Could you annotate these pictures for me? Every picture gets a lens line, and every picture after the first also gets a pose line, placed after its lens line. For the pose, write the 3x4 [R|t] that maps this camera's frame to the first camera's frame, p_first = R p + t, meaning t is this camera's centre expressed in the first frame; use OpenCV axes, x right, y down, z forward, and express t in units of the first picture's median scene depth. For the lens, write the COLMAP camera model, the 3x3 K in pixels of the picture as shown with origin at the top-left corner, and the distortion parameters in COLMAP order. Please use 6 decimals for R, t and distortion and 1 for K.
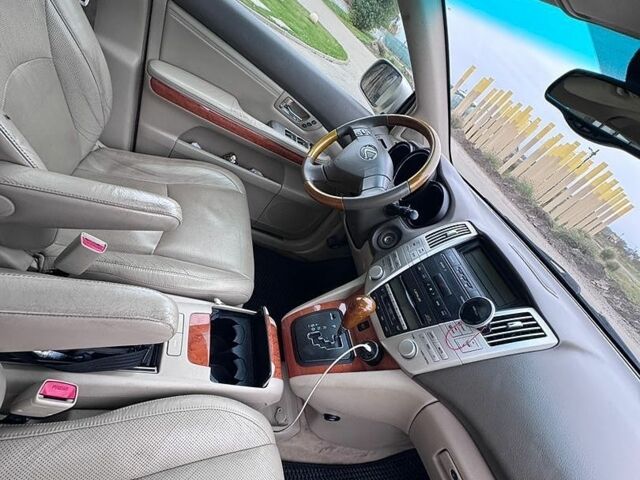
lens RADIAL K [[342.2, 0, 317.1], [0, 342.2, 237.4], [0, 0, 1]] dist [-0.001307, 0.000332]
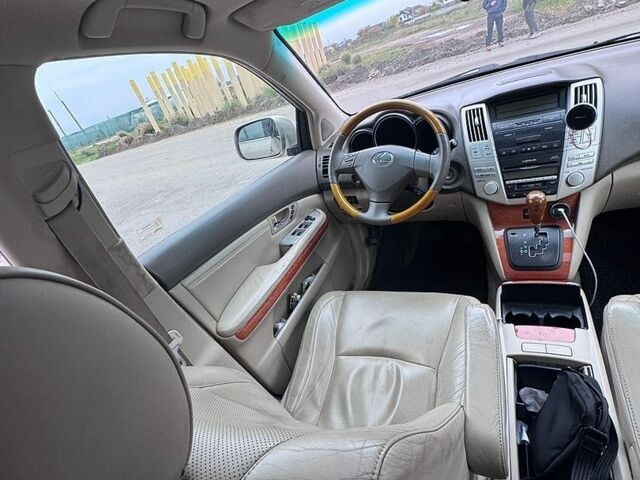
lens RADIAL K [[342.2, 0, 323.2], [0, 342.2, 240.1], [0, 0, 1]] dist [-0.001307, 0.000332]
pose [[0.307137, -0.923145, 0.231236, -0.383168], [0.917413, 0.351812, 0.185962, -0.503727], [-0.253021, 0.155023, 0.954960, 0.033030]]
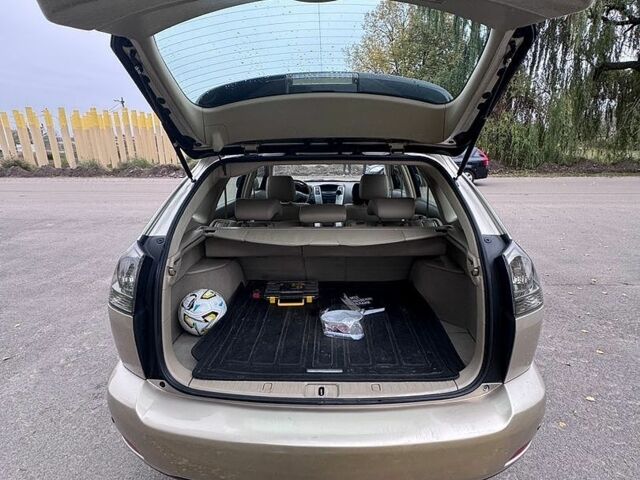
lens RADIAL K [[342.2, 0, 318.1], [0, 342.2, 238.3], [0, 0, 1]] dist [-0.001307, 0.000332]
pose [[0.223079, -0.773789, 0.592864, -2.469566], [0.715607, 0.542976, 0.439413, -1.456932], [-0.661924, 0.326233, 0.674855, -1.662043]]
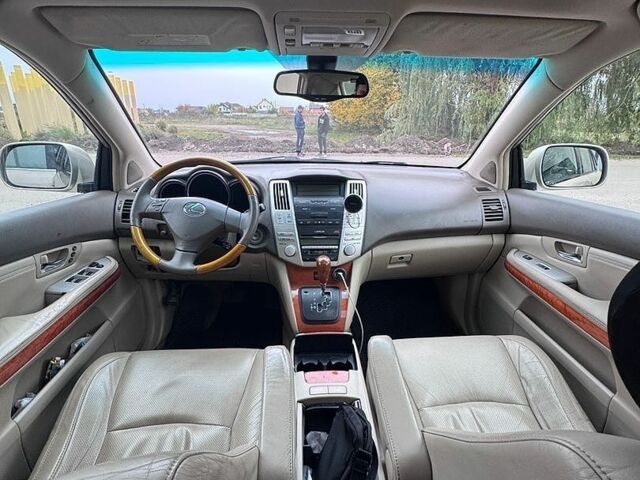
lens RADIAL K [[342.2, 0, 322.1], [0, 342.2, 240.3], [0, 0, 1]] dist [-0.001307, 0.000332]
pose [[0.159433, -0.813663, 0.559048, -0.456844], [0.668971, 0.505493, 0.544936, -0.491026], [-0.725989, 0.287106, 0.624909, 0.037404]]
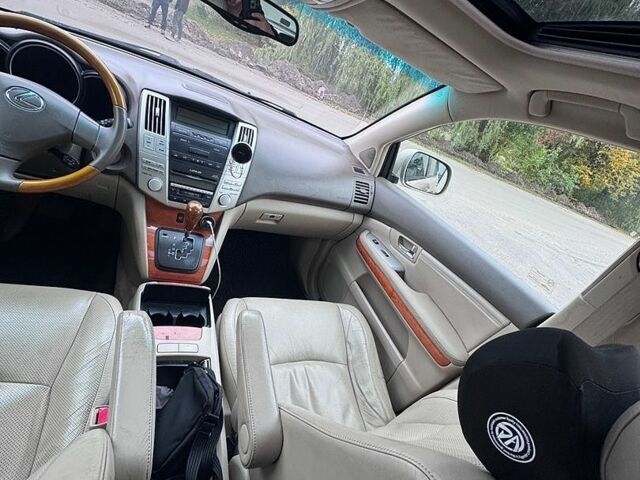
lens RADIAL K [[342.2, 0, 321.4], [0, 342.2, 239.6], [0, 0, 1]] dist [-0.001307, 0.000332]
pose [[0.140298, -0.885031, 0.443889, -0.365455], [0.223921, 0.465070, 0.856487, -0.577793], [-0.964456, -0.020767, 0.263425, 0.126213]]
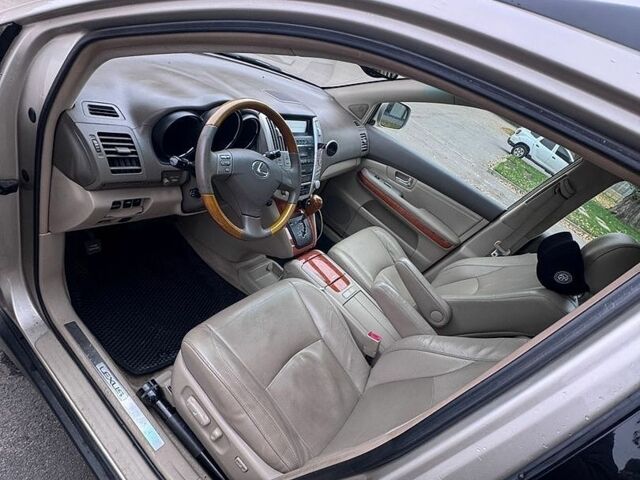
lens RADIAL K [[342.2, 0, 317.9], [0, 342.2, 241.5], [0, 0, 1]] dist [-0.001307, 0.000332]
pose [[-0.207521, -0.974986, 0.079611, -0.165423], [-0.125783, 0.107302, 0.986238, -1.173539], [-0.970110, 0.194651, -0.144904, 0.963791]]
